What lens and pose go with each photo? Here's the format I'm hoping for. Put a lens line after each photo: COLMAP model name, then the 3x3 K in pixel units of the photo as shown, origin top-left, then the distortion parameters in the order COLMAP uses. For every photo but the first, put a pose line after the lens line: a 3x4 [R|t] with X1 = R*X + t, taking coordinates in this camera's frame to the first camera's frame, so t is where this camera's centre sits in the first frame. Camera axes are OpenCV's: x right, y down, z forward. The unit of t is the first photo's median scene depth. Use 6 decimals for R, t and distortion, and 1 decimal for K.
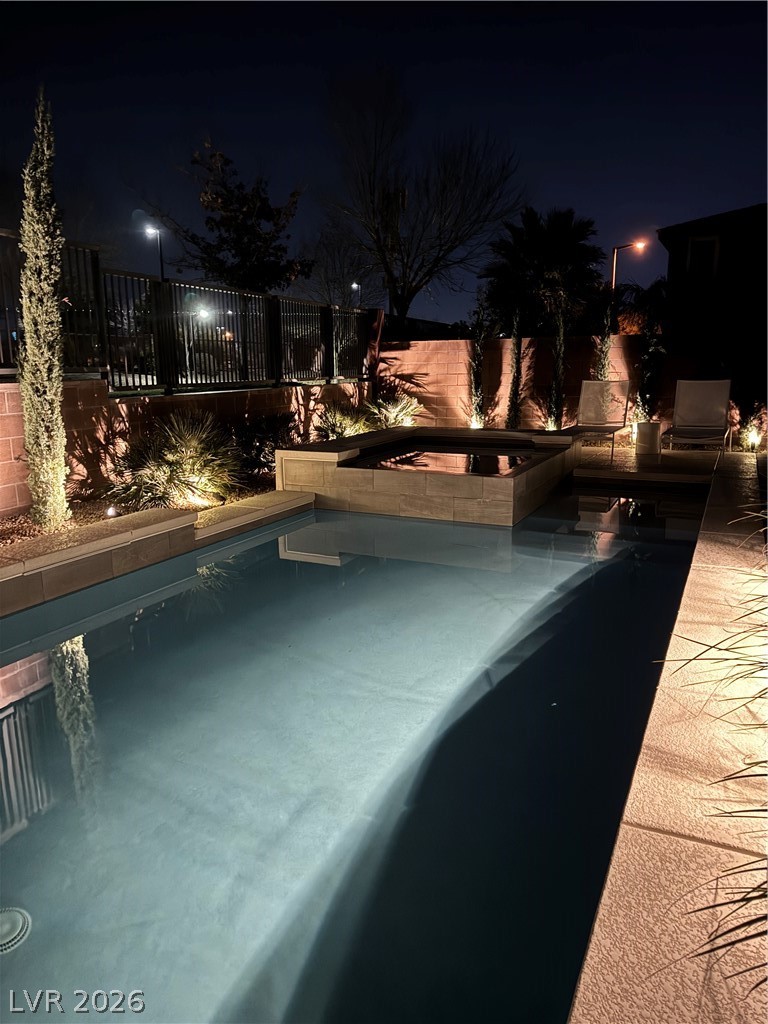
lens RADIAL K [[714.0, 0, 384.0], [0, 714.0, 512.0], [0, 0, 1]] dist [0.118024, -0.173059]
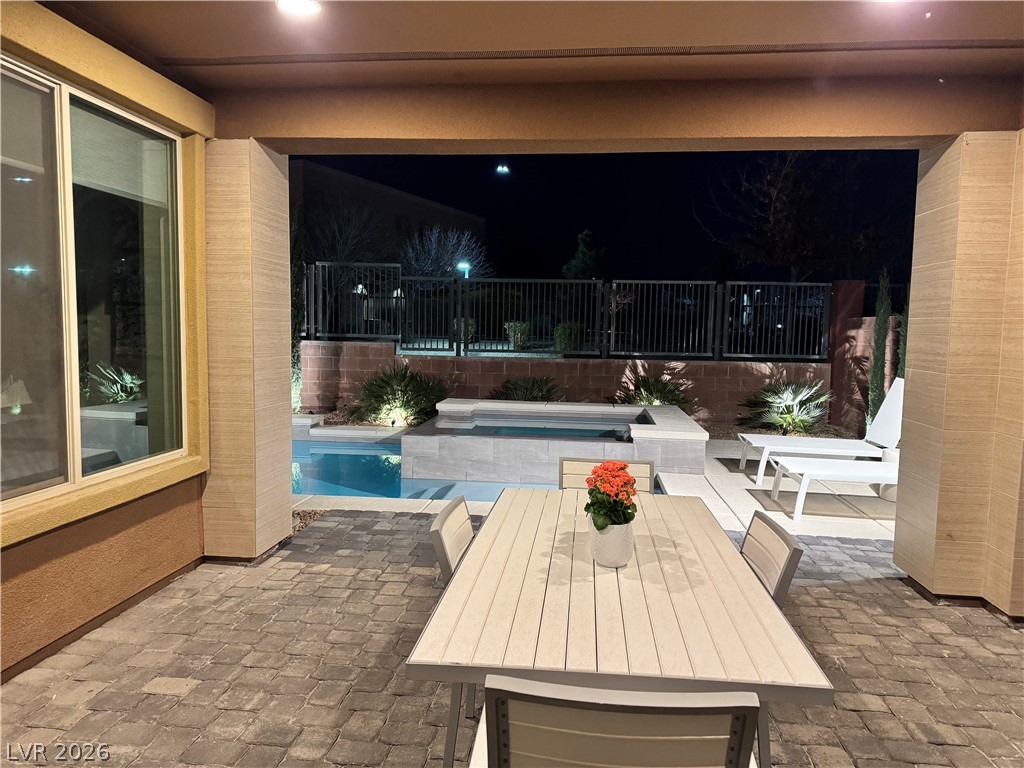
lens RADIAL K [[719.1, 0, 517.1], [0, 719.1, 386.1], [0, 0, 1]] dist [0.117630, -0.172718]
pose [[0.350145, 0.093091, -0.932058, 0.683168], [-0.214541, 0.976568, 0.016940, -0.096733], [0.911795, 0.194033, 0.361913, 0.379541]]
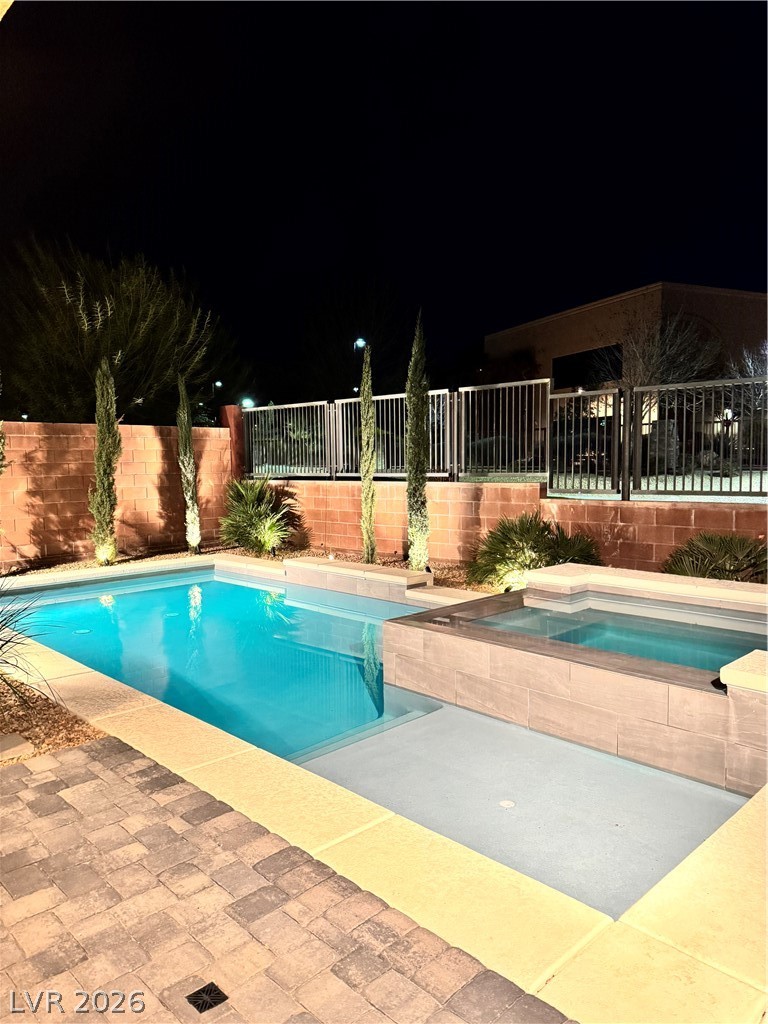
lens RADIAL K [[719.1, 0, 387.2], [0, 719.1, 512.0], [0, 0, 1]] dist [0.117630, -0.172718]
pose [[-0.329220, 0.083141, -0.940586, 0.482645], [-0.176243, 0.973201, 0.147712, -0.149803], [0.927660, 0.214401, -0.305744, 0.633526]]
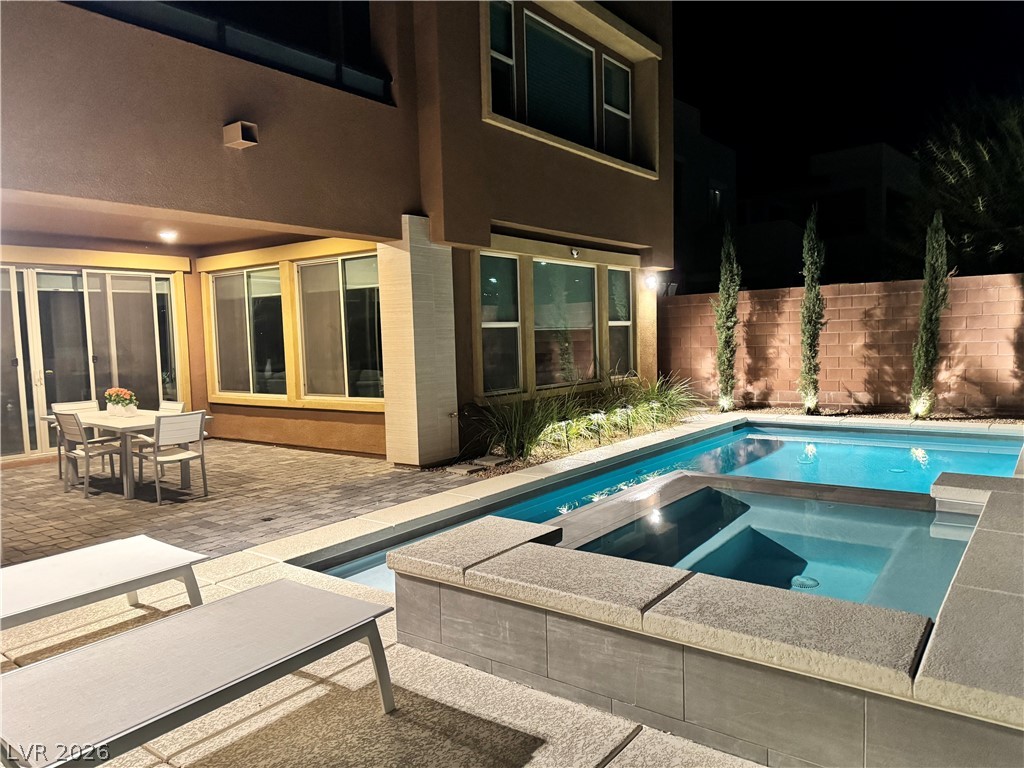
lens RADIAL K [[719.1, 0, 517.1], [0, 719.1, 386.1], [0, 0, 1]] dist [0.117630, -0.172718]
pose [[-0.981178, 0.028049, 0.191060, 0.105930], [0.079442, 0.960423, 0.266978, -0.209651], [-0.176010, 0.277131, -0.944574, 0.959266]]
